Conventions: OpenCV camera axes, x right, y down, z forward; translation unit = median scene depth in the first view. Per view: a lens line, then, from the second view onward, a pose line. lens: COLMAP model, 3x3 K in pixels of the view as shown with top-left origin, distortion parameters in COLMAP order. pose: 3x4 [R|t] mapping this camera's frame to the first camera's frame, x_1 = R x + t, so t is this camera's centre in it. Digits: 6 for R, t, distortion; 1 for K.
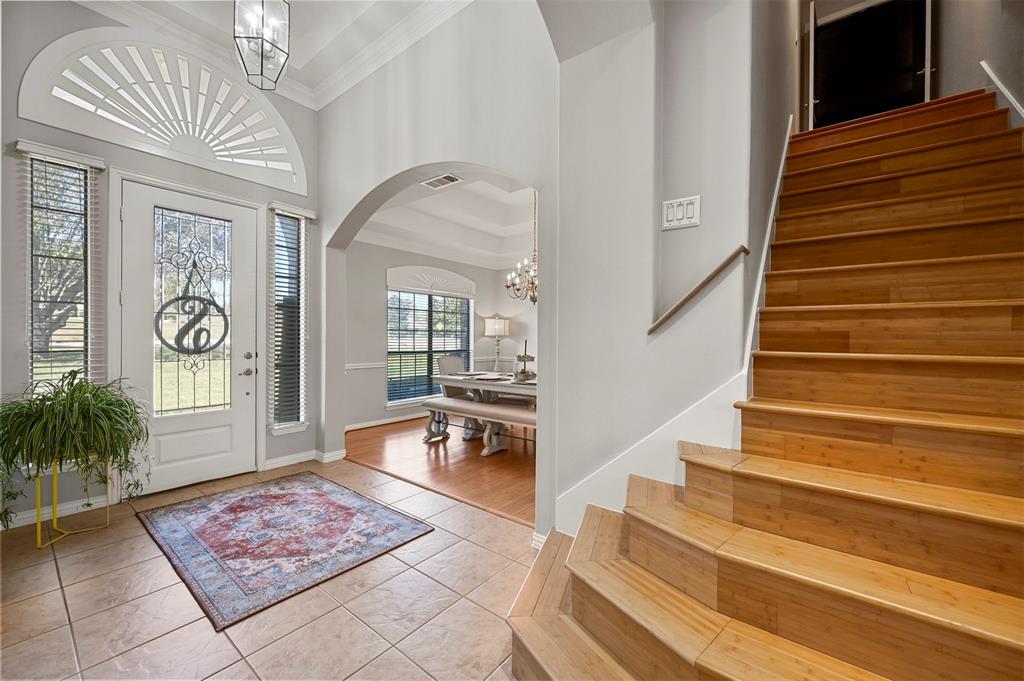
lens RADIAL K [[402.1, 0, 508.4], [0, 402.1, 342.2], [0, 0, 1]] dist [0.000259, -0.000599]
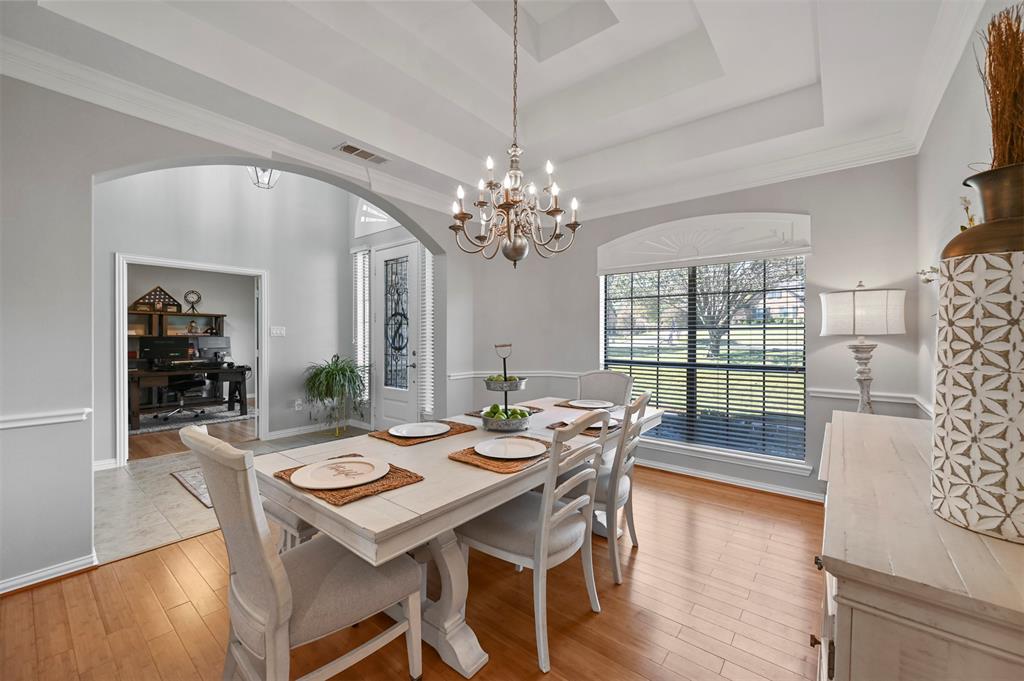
lens RADIAL K [[402.1, 0, 516.6], [0, 402.1, 337.8], [0, 0, 1]] dist [0.000259, -0.000599]
pose [[0.004983, -0.008537, -0.999951, 0.736070], [-0.015480, 0.999843, -0.008613, -0.012280], [0.999868, 0.015522, 0.004850, 1.430088]]
